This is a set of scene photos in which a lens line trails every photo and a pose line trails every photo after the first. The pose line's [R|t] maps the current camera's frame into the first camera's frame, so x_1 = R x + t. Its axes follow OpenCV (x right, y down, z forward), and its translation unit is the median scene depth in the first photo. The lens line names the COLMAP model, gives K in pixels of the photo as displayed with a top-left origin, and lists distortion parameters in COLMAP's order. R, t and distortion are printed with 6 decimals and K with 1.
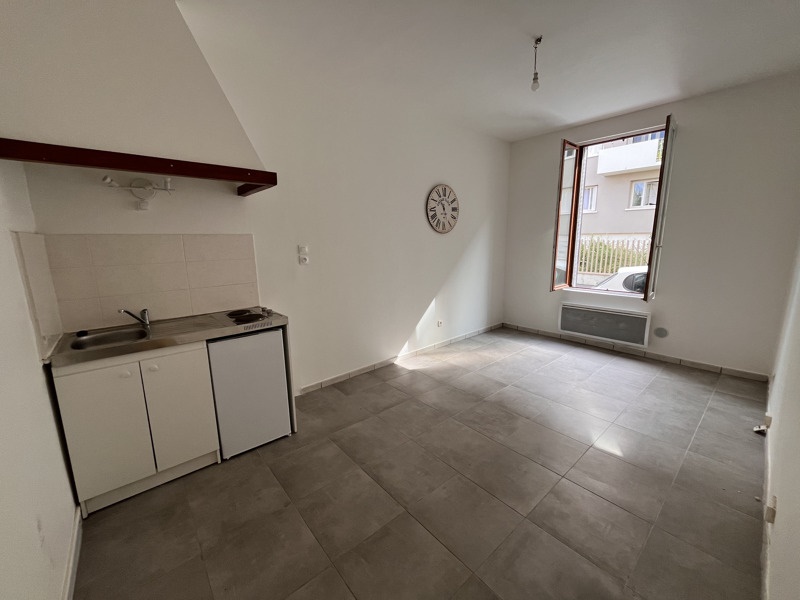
lens RADIAL K [[320.0, 0, 402.4], [0, 320.0, 299.5], [0, 0, 1]] dist [-0.031091, 0.000403]
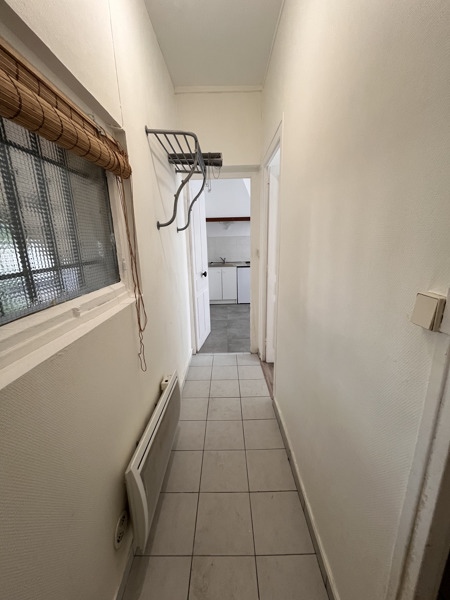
lens RADIAL K [[240.0, 0, 225.2], [0, 240.0, 298.9], [0, 0, 1]] dist [-0.031091, 0.000403]
pose [[0.753133, 0.158294, -0.638541, 1.098951], [-0.103877, 0.987058, 0.122172, 0.168405], [0.649616, -0.025682, 0.759829, -1.199515]]
